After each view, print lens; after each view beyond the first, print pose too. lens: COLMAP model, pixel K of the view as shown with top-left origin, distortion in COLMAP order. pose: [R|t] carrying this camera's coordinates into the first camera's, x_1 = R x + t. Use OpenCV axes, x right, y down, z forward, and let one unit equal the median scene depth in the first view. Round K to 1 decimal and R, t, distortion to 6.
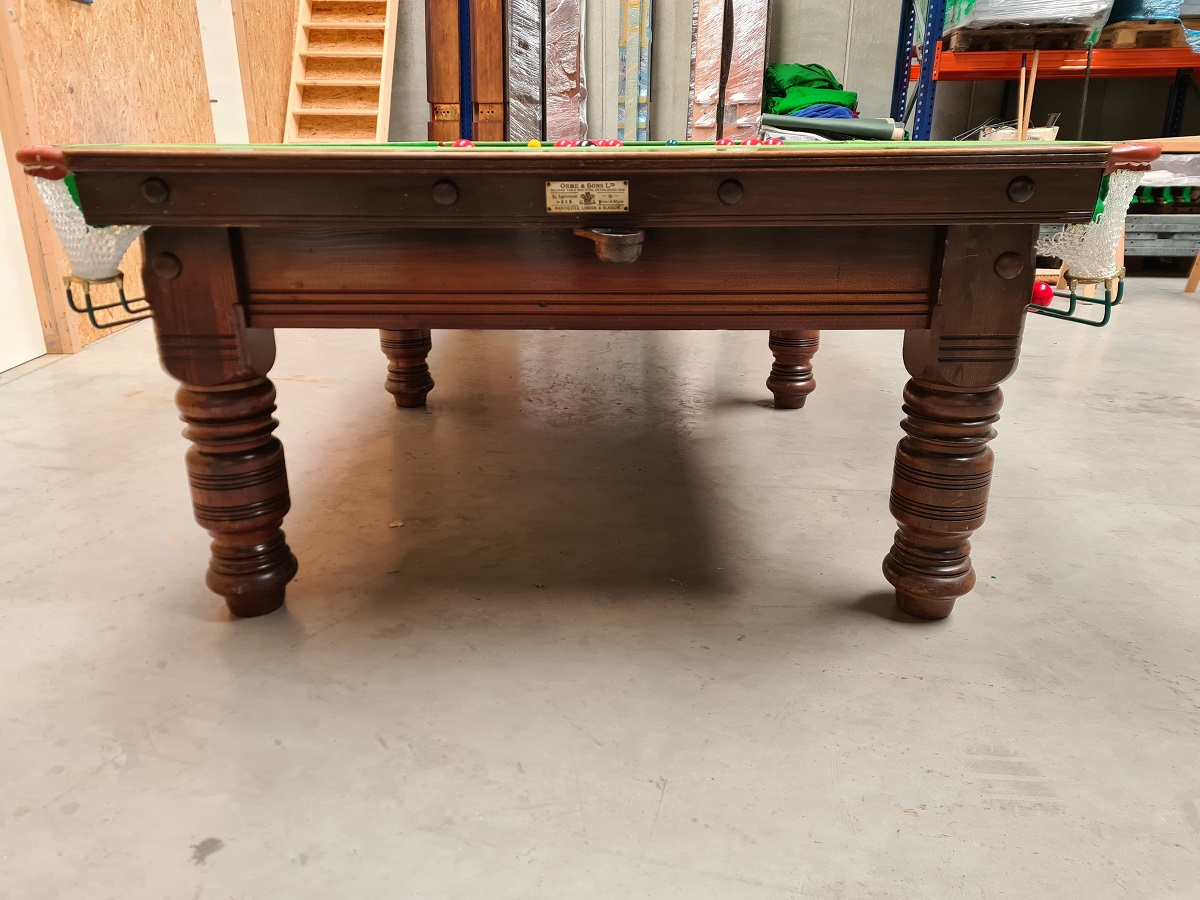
lens RADIAL K [[911.8, 0, 601.1], [0, 911.8, 446.1], [0, 0, 1]] dist [0.066770, -0.049436]
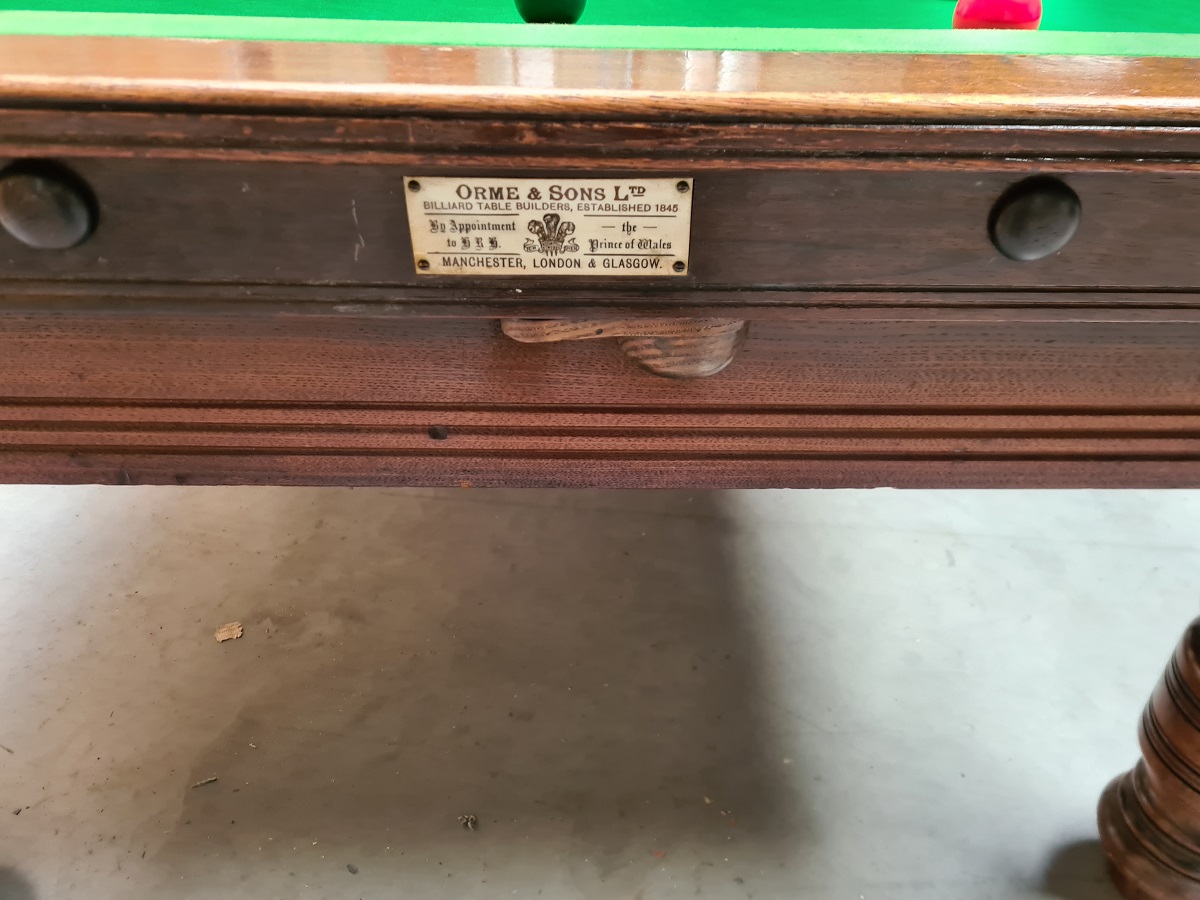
lens RADIAL K [[911.8, 0, 616.9], [0, 911.8, 454.7], [0, 0, 1]] dist [0.066770, -0.049436]
pose [[0.998821, 0.001990, 0.048506, -0.006523], [-0.013782, 0.969676, 0.244007, -0.224925], [-0.046549, -0.244388, 0.968560, 0.572833]]
